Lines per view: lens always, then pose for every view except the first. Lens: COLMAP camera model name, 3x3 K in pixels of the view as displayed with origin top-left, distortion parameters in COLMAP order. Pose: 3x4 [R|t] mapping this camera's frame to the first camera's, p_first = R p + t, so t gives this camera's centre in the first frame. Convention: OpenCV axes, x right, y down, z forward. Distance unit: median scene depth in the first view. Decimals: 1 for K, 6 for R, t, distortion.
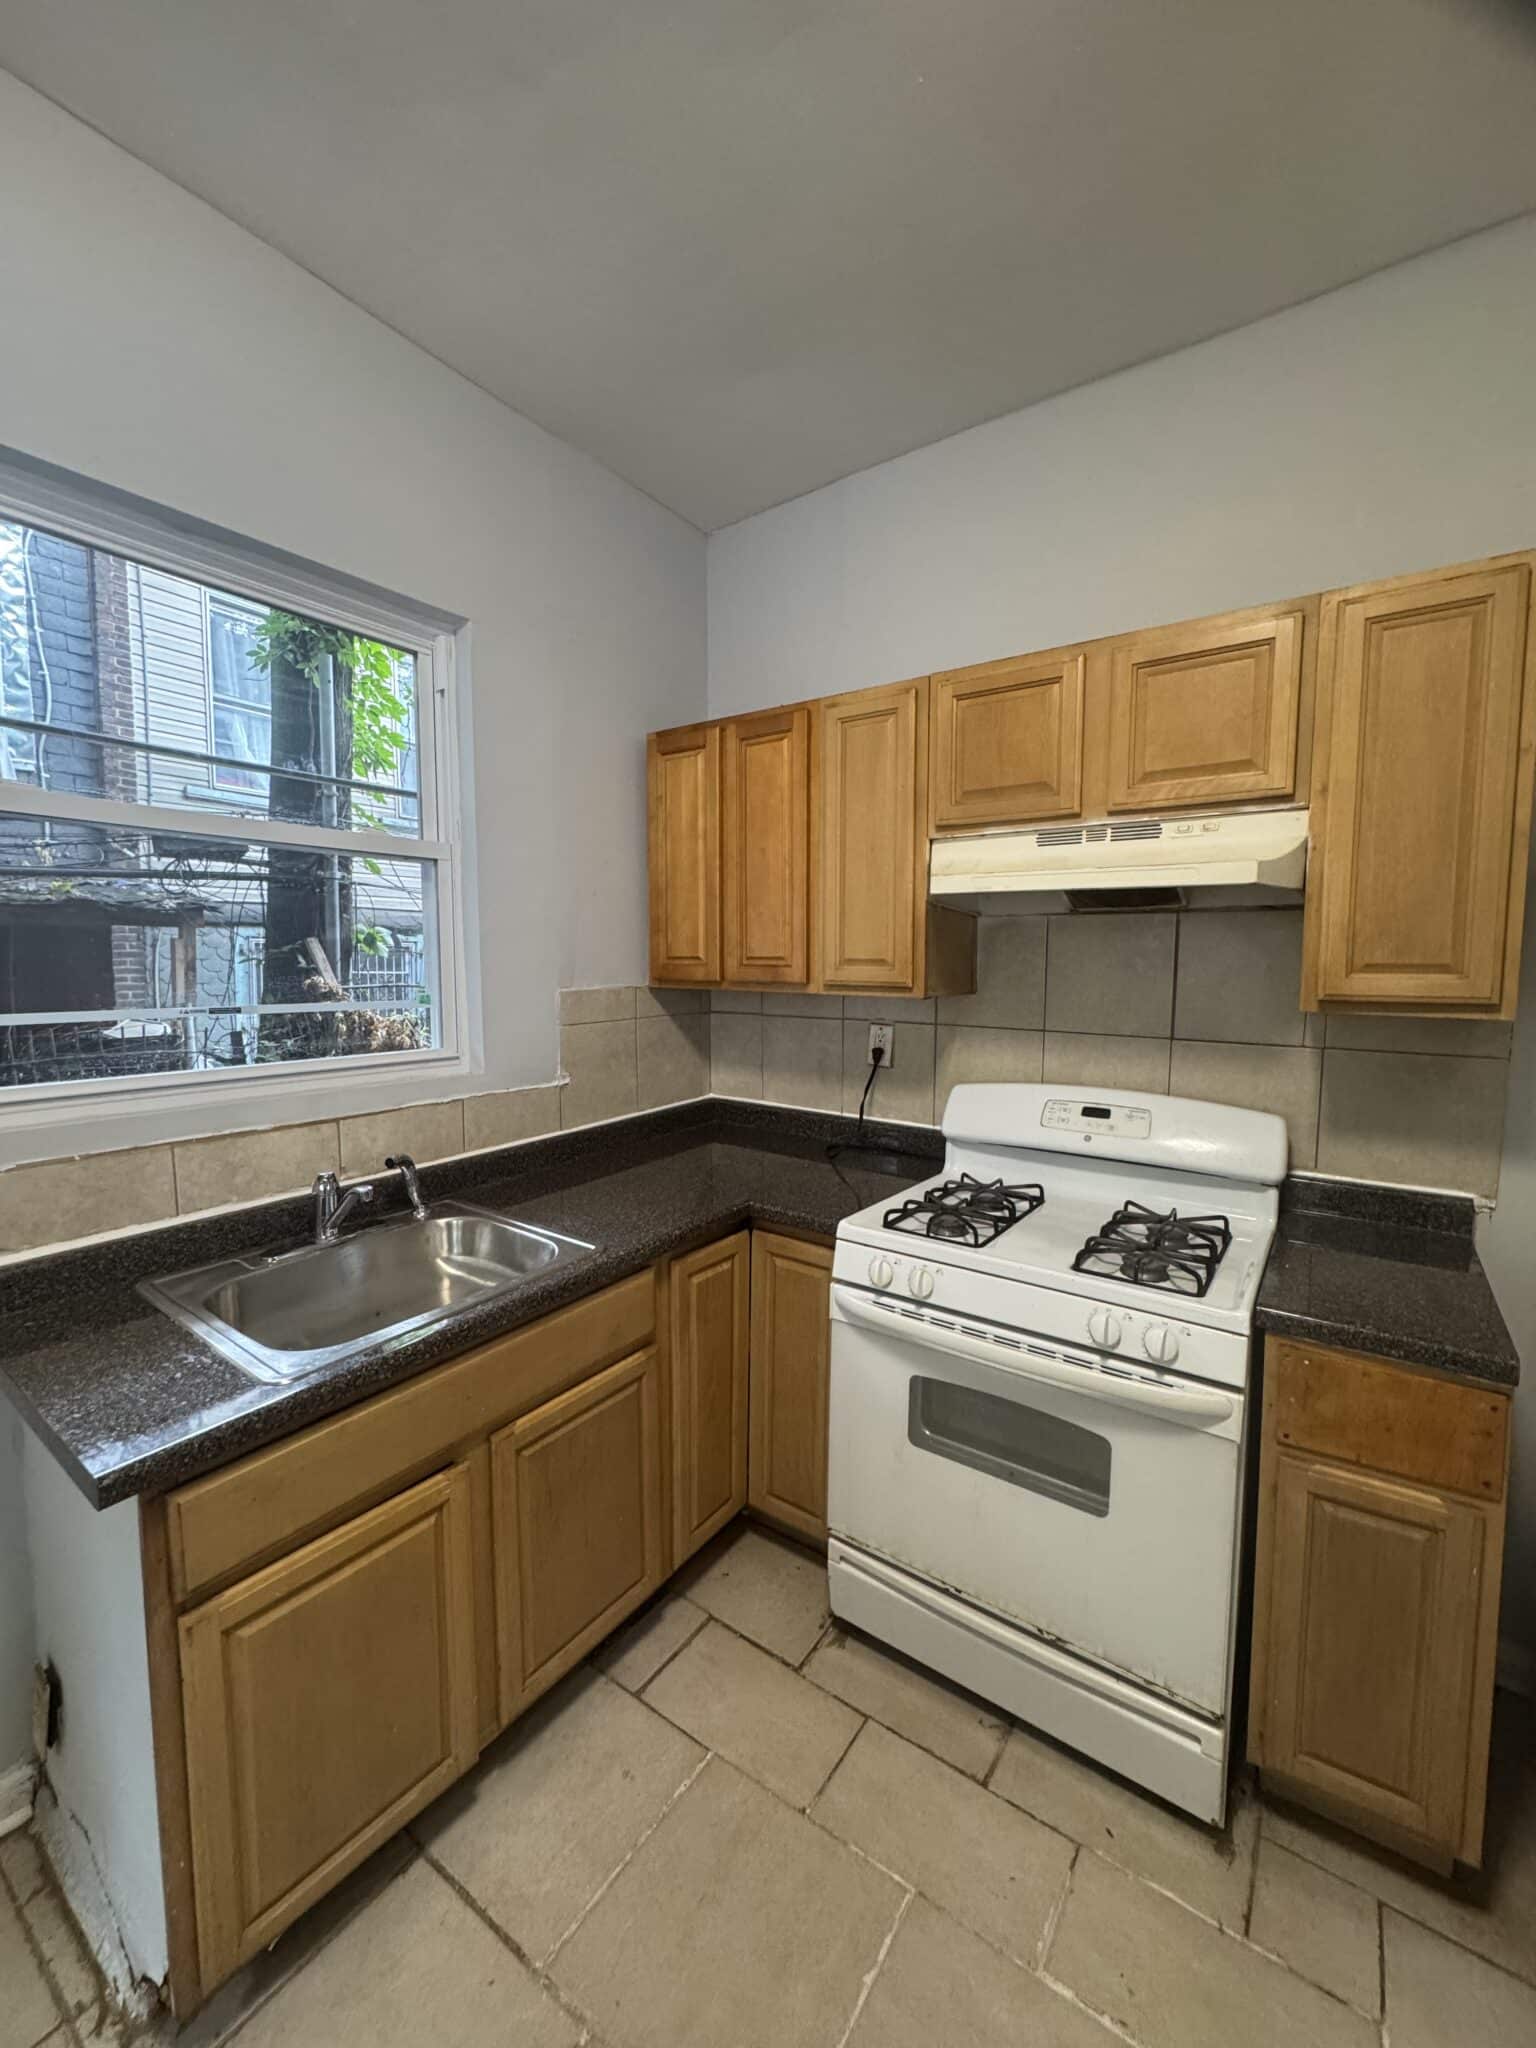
lens RADIAL K [[817.3, 0, 770.6], [0, 817.3, 1024.8], [0, 0, 1]] dist [-0.002670, 0.000155]
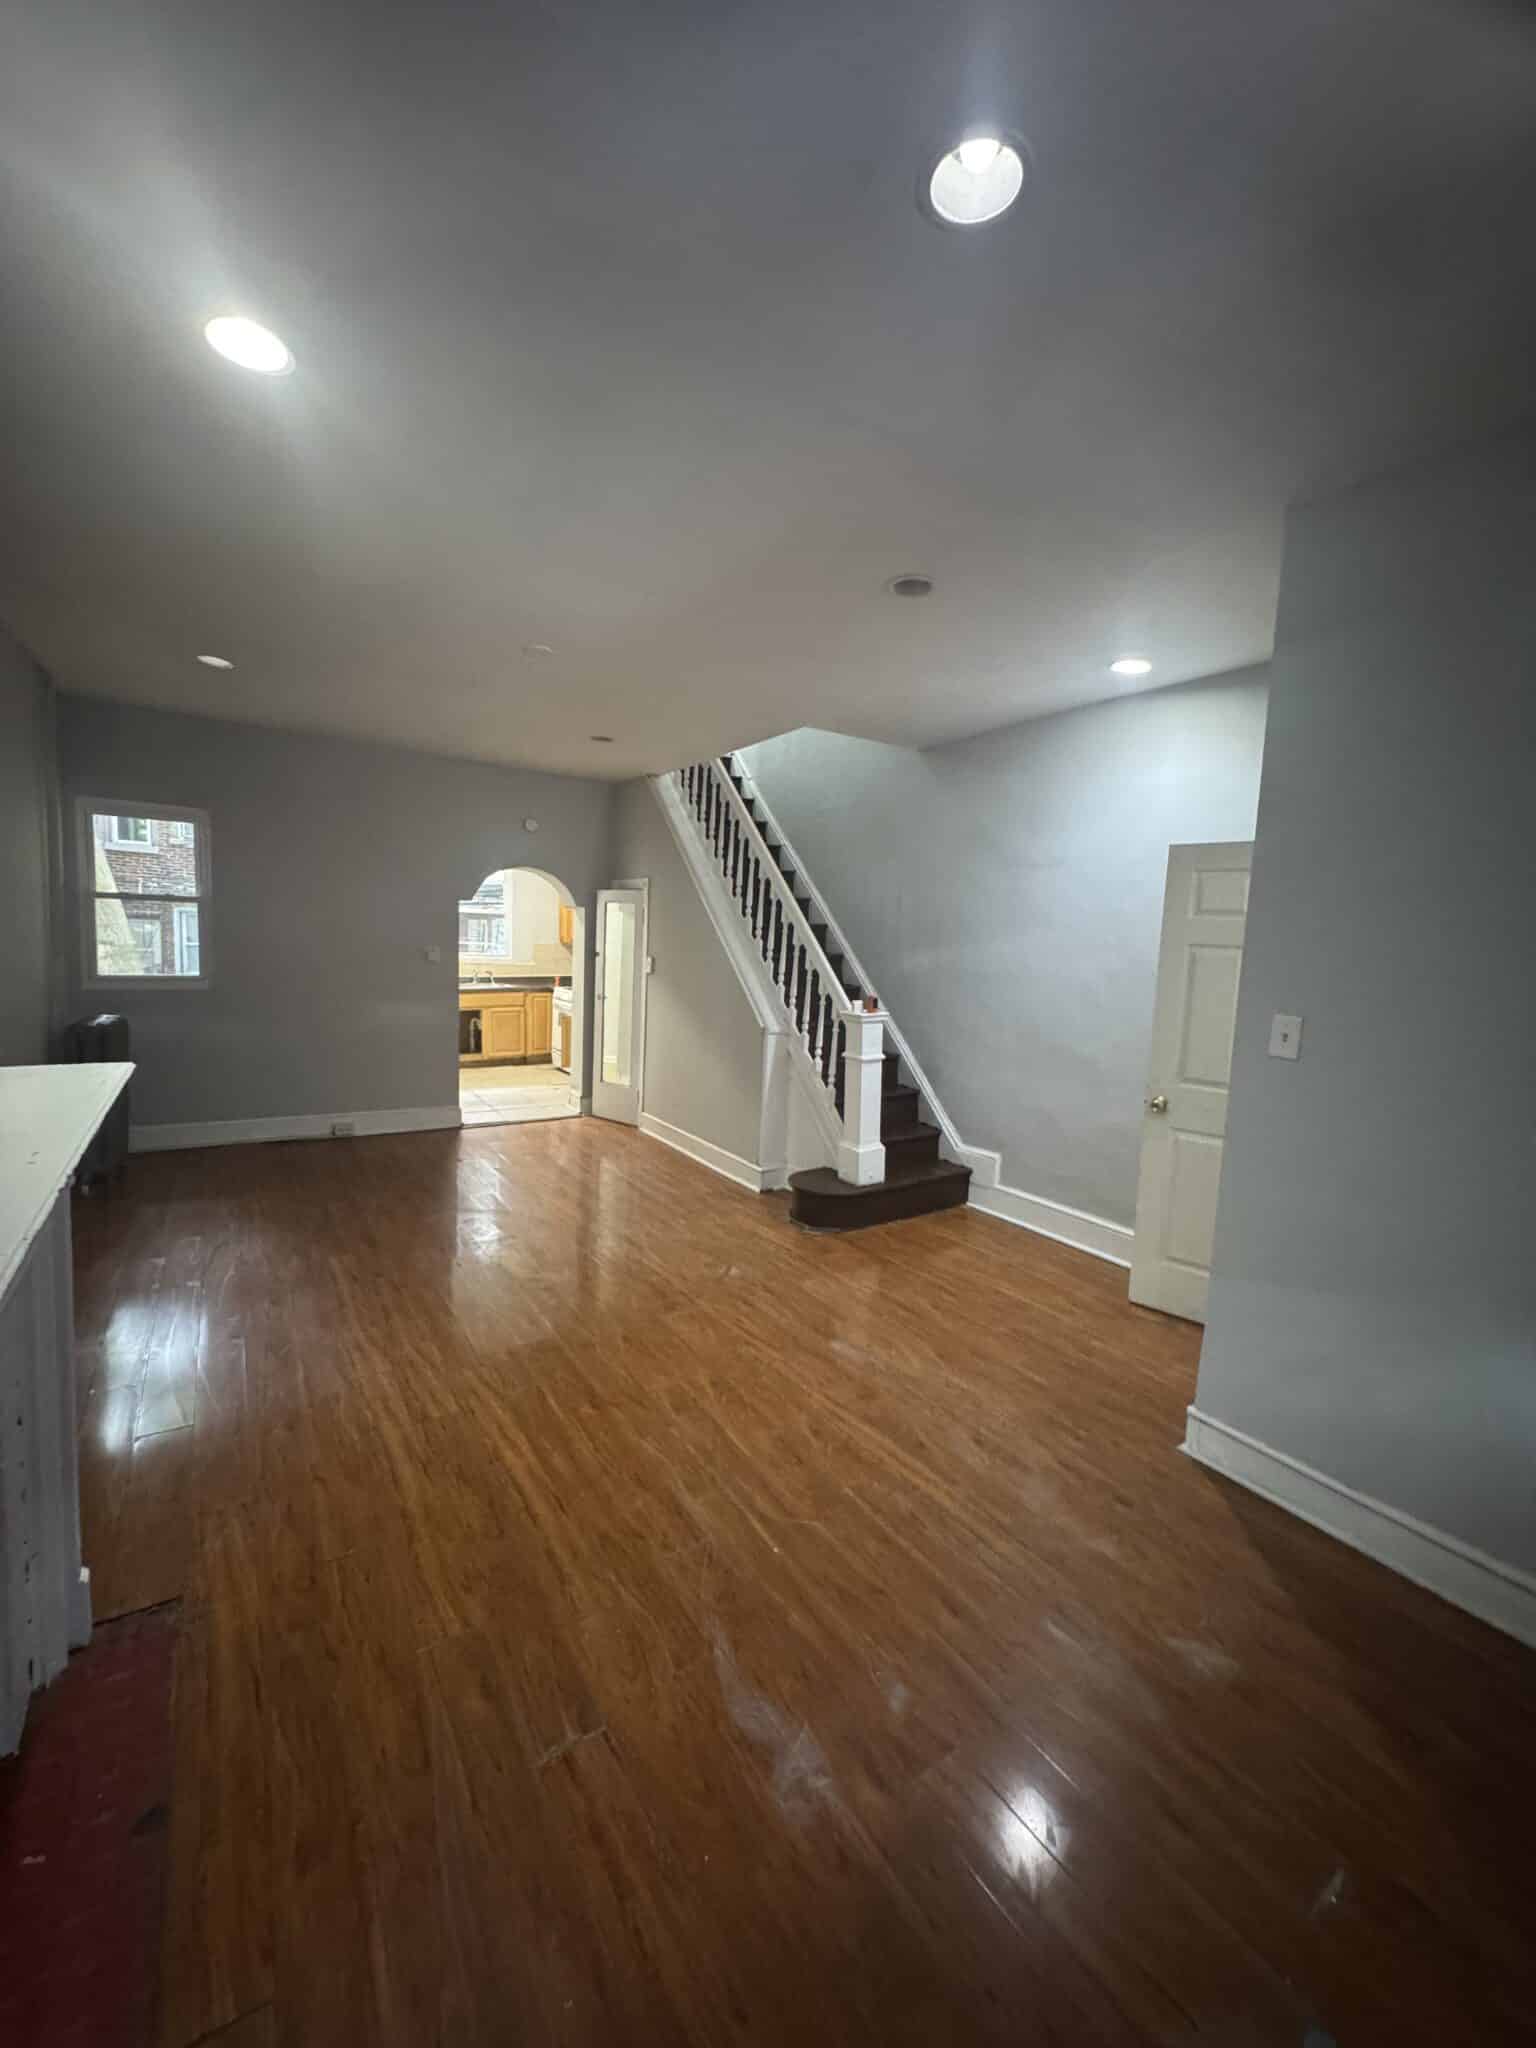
lens RADIAL K [[817.3, 0, 769.3], [0, 817.3, 1020.0], [0, 0, 1]] dist [-0.002670, 0.000155]
pose [[0.931167, 0.069709, -0.357867, 3.228202], [-0.064149, 0.997564, 0.027399, 0.213596], [0.358905, -0.002556, 0.933370, -3.392773]]
